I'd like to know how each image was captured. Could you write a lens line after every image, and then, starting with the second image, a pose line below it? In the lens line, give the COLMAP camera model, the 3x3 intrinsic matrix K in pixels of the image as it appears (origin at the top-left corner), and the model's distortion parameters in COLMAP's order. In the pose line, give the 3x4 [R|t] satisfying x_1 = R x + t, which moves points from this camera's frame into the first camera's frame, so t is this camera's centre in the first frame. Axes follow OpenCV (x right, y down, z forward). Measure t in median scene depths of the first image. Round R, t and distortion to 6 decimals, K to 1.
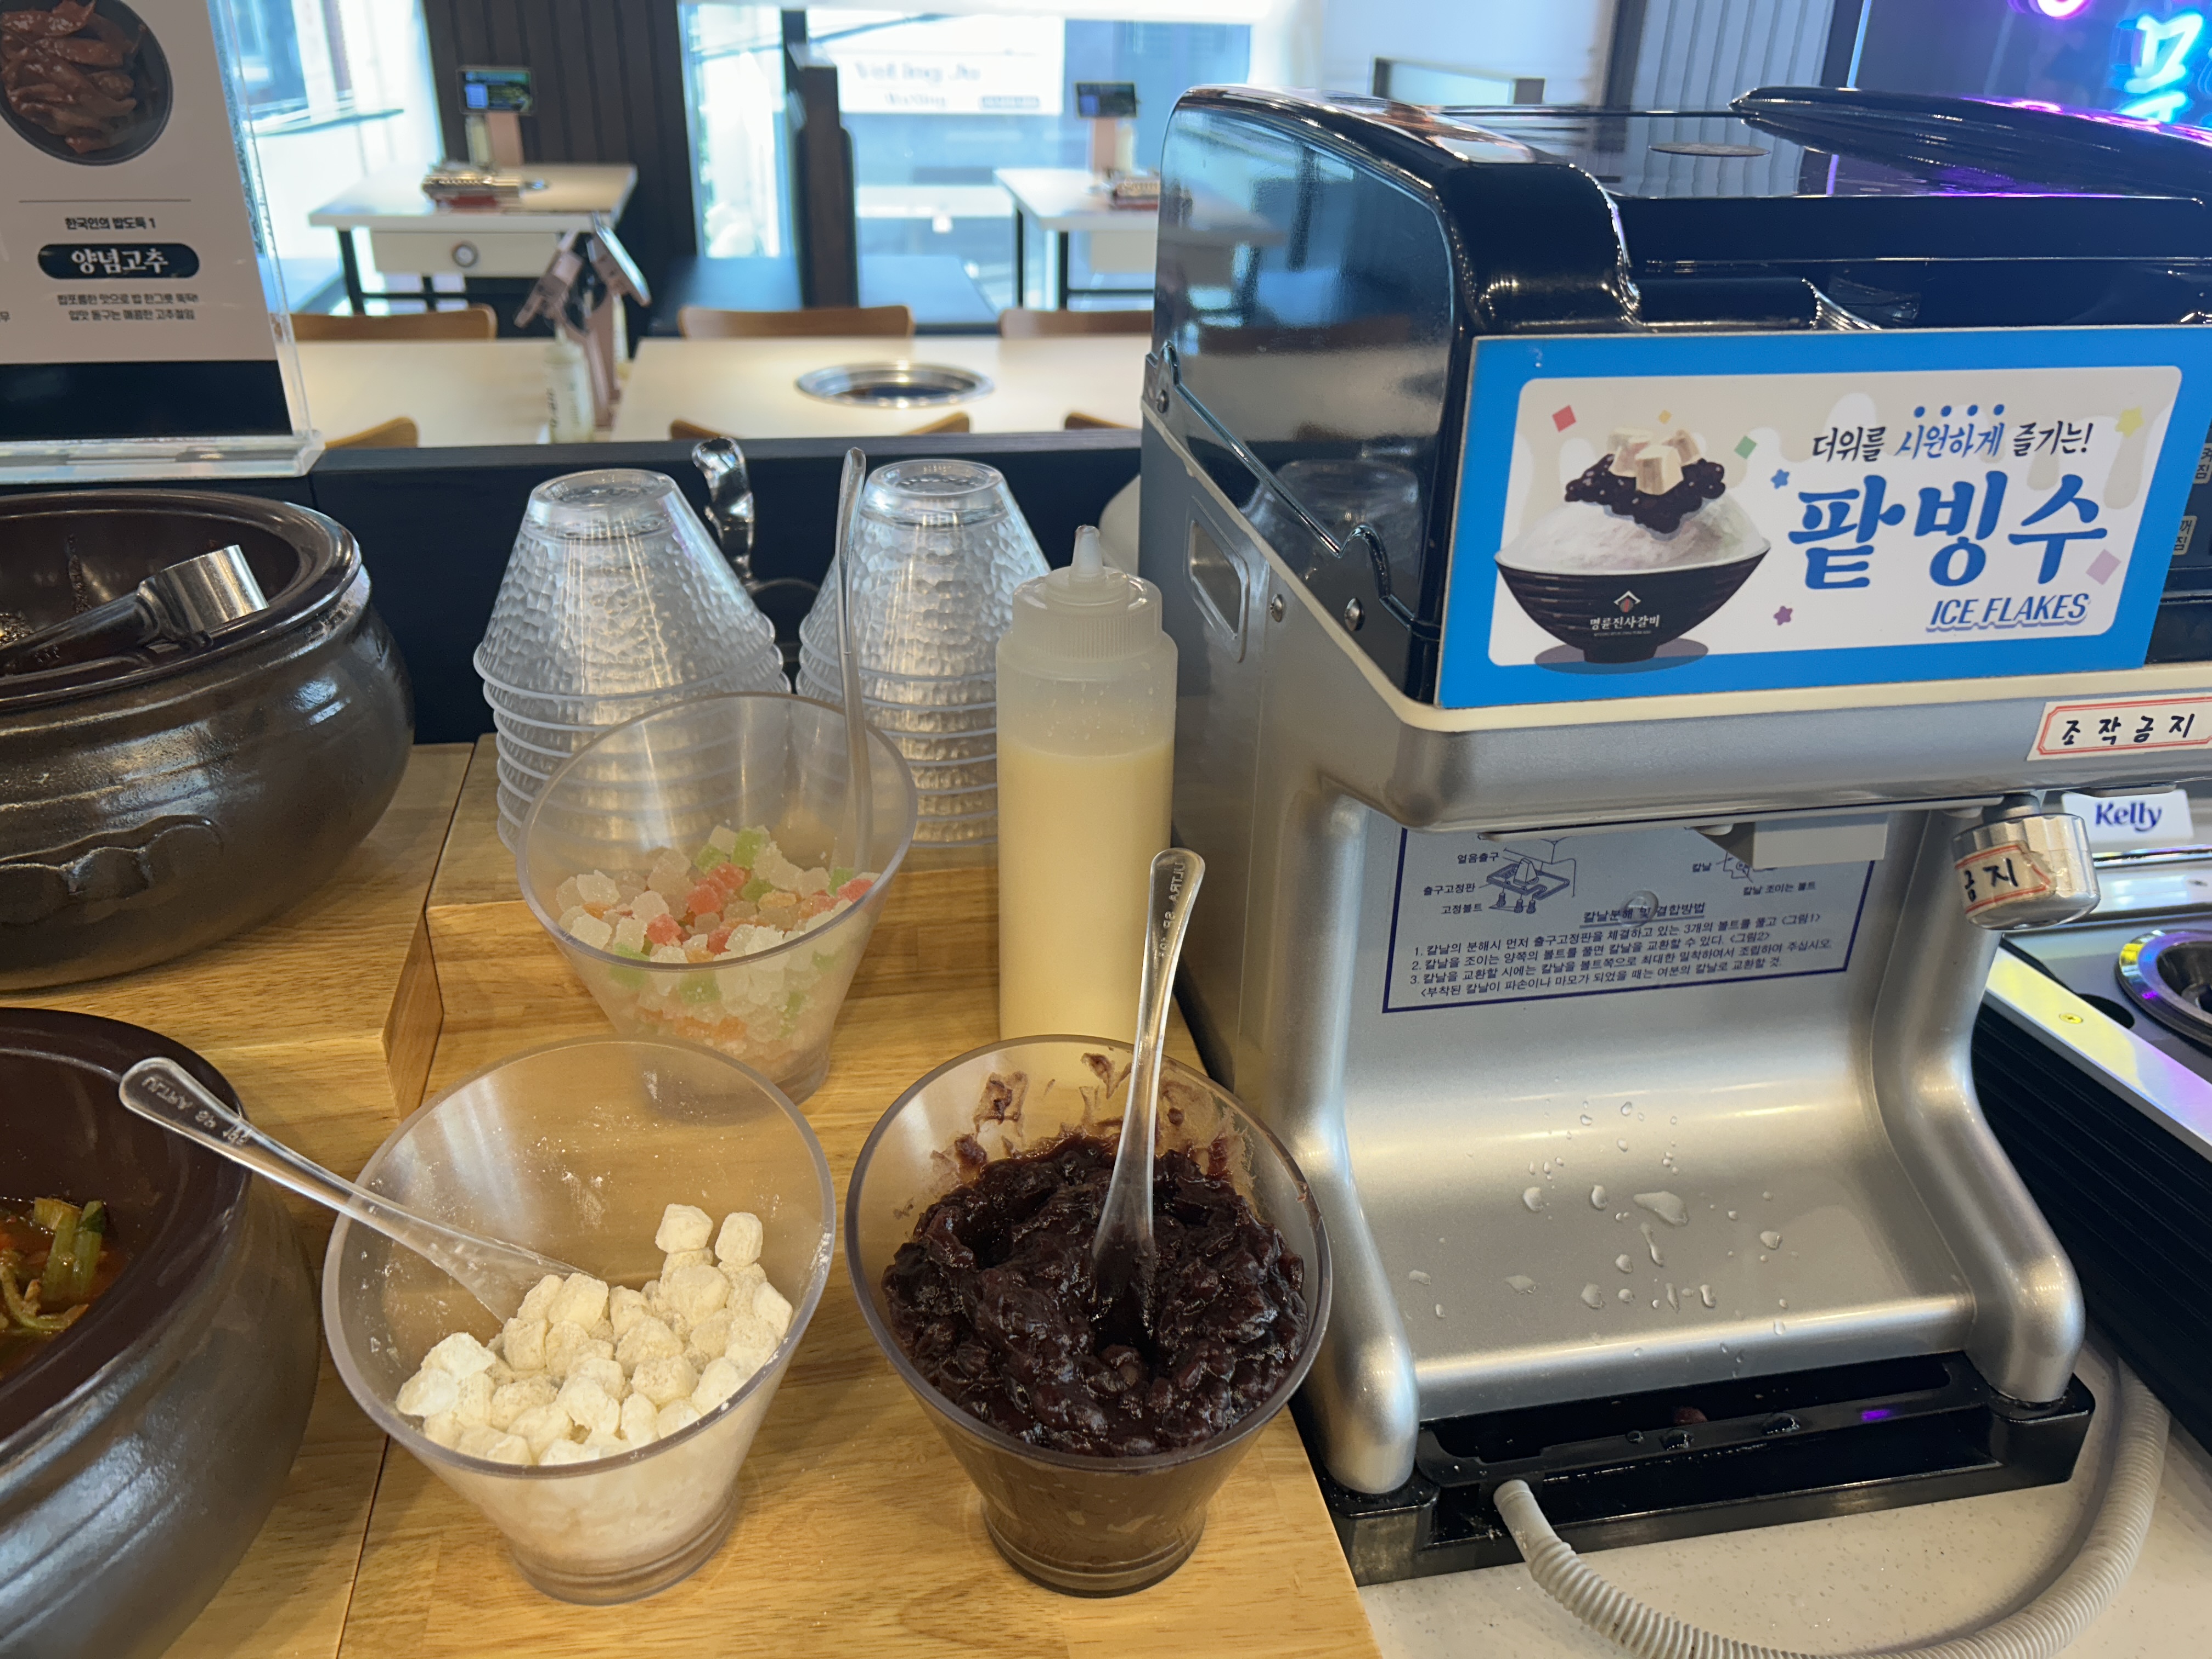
lens RADIAL K [[1650.3, 0, 1106.0], [0, 1650.3, 829.5], [0, 0, 1]] dist [0.026385, -0.036548]
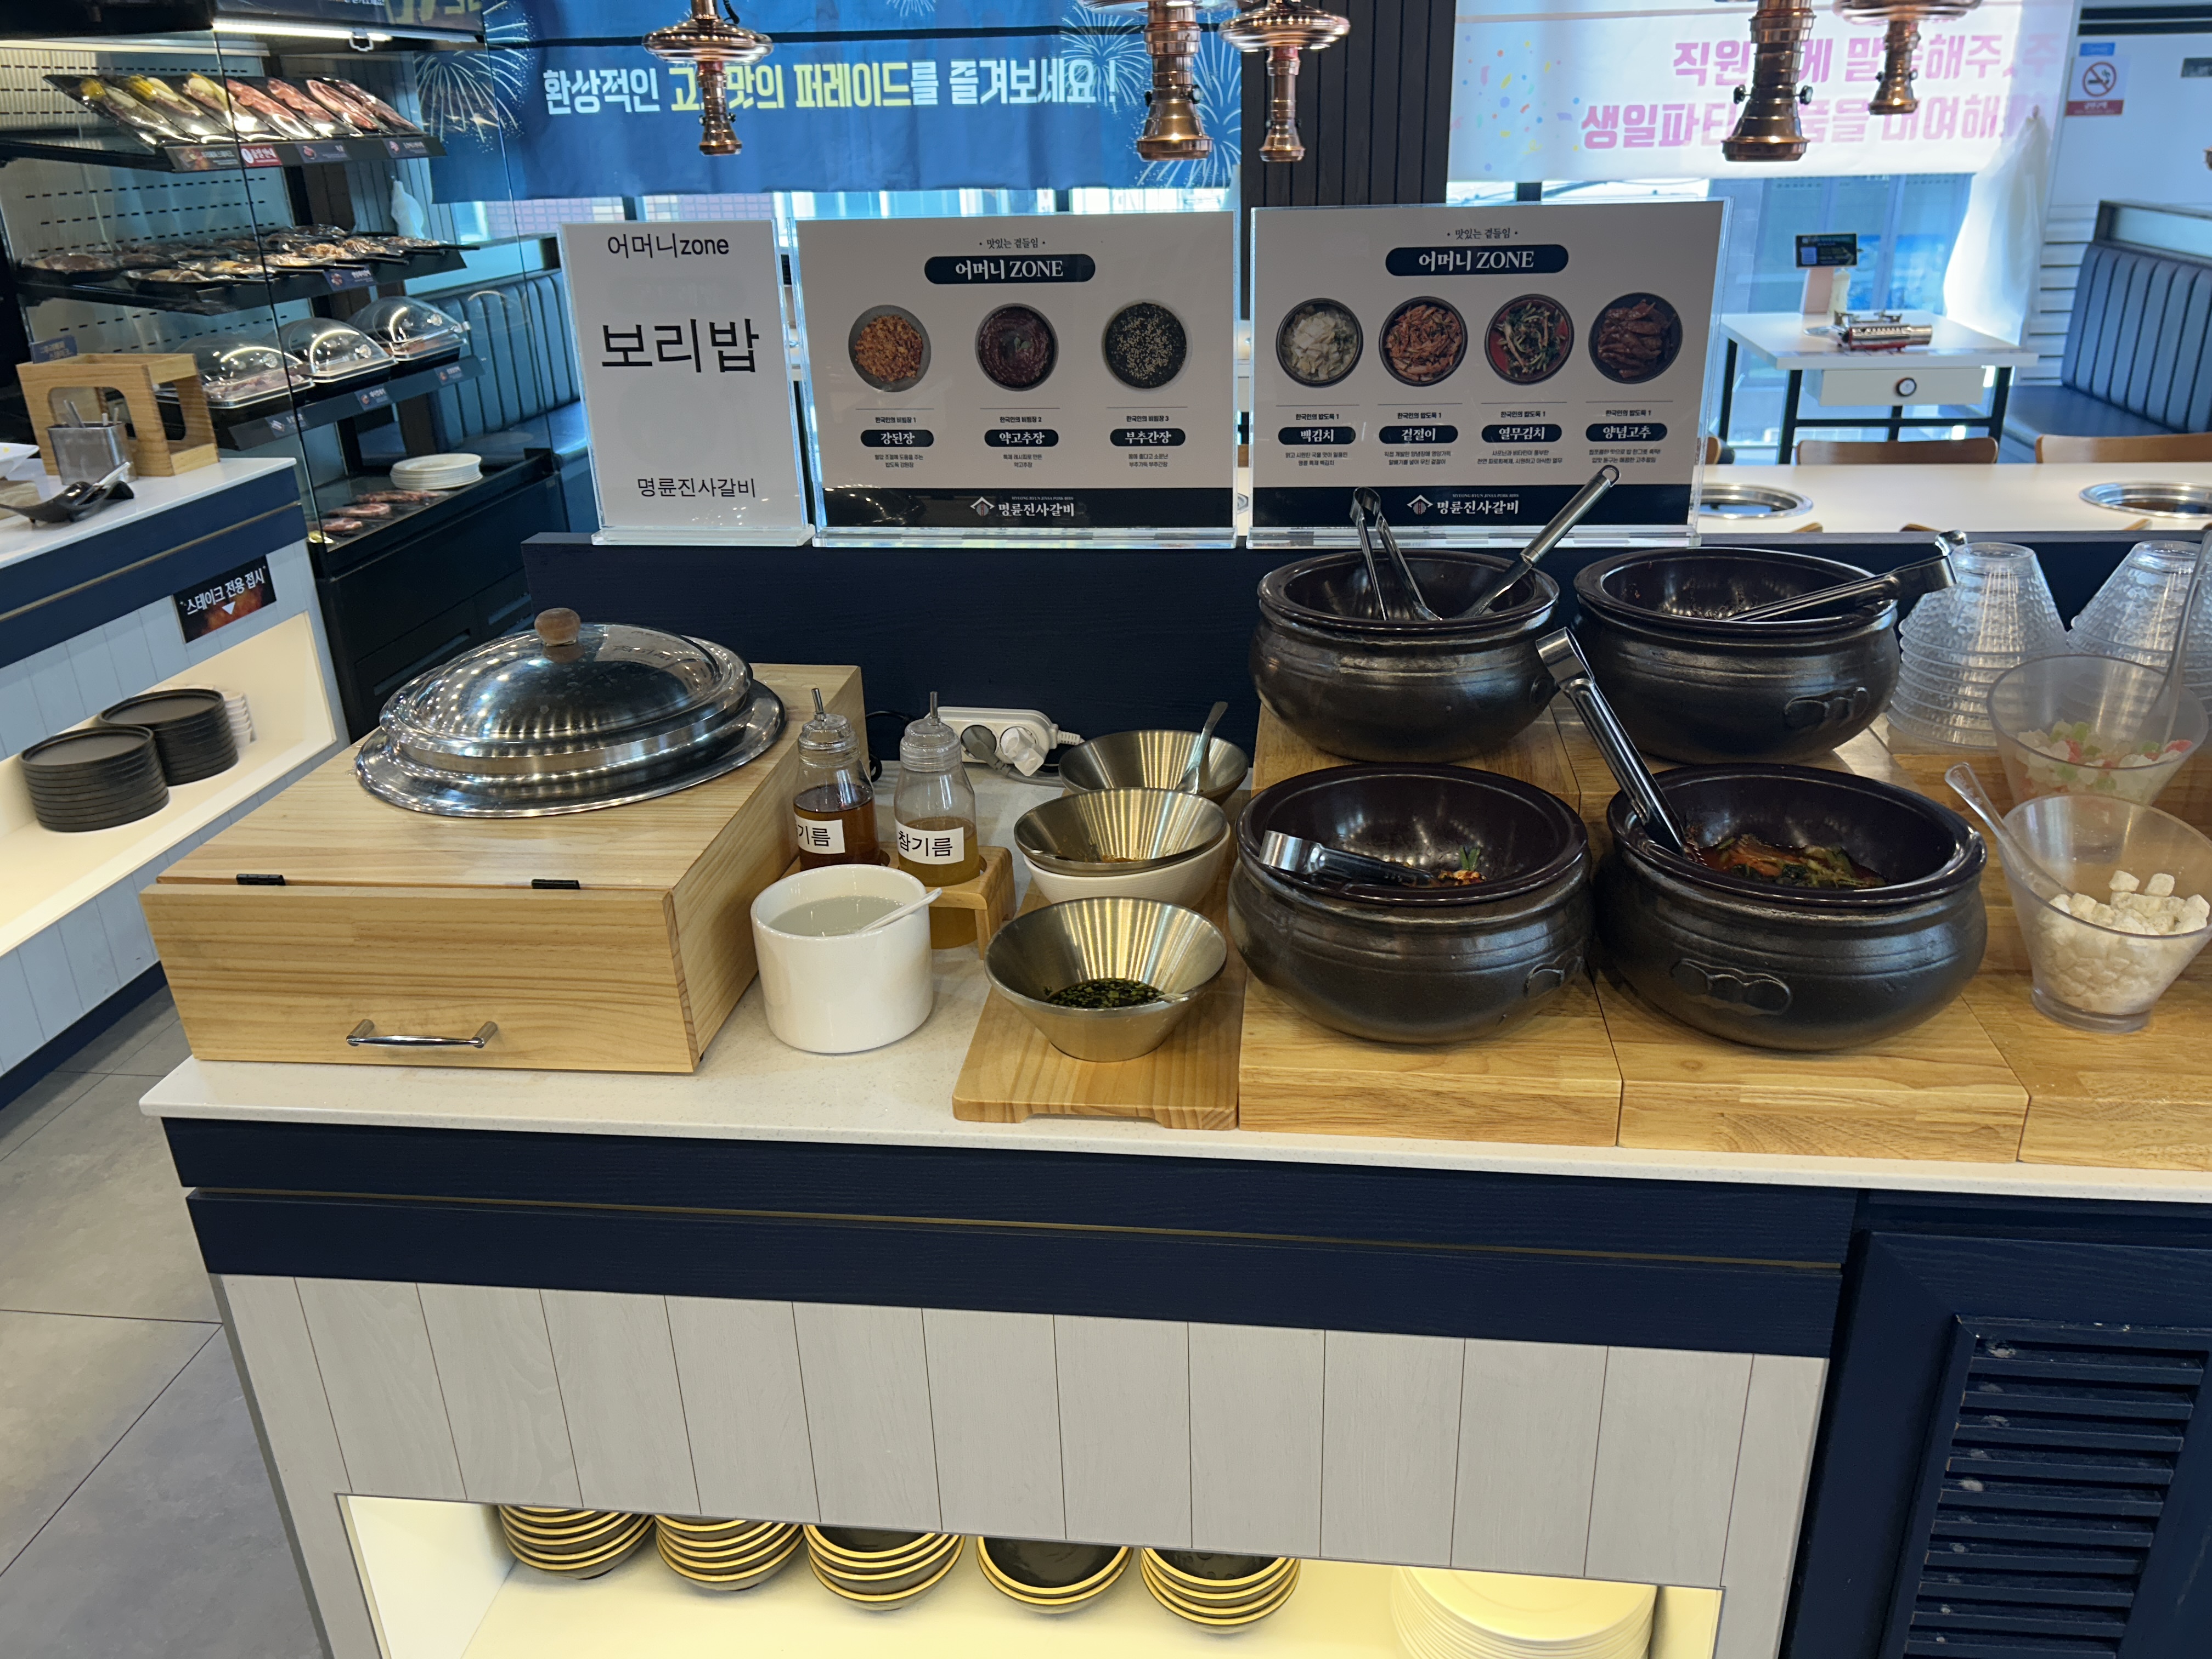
lens RADIAL K [[1650.3, 0, 1106.0], [0, 1650.3, 829.5], [0, 0, 1]] dist [0.026385, -0.036548]
pose [[0.951973, 0.071613, -0.297689, -0.591461], [-0.091251, 0.994439, -0.052582, 0.273603], [0.292268, 0.077221, 0.953214, -0.983999]]
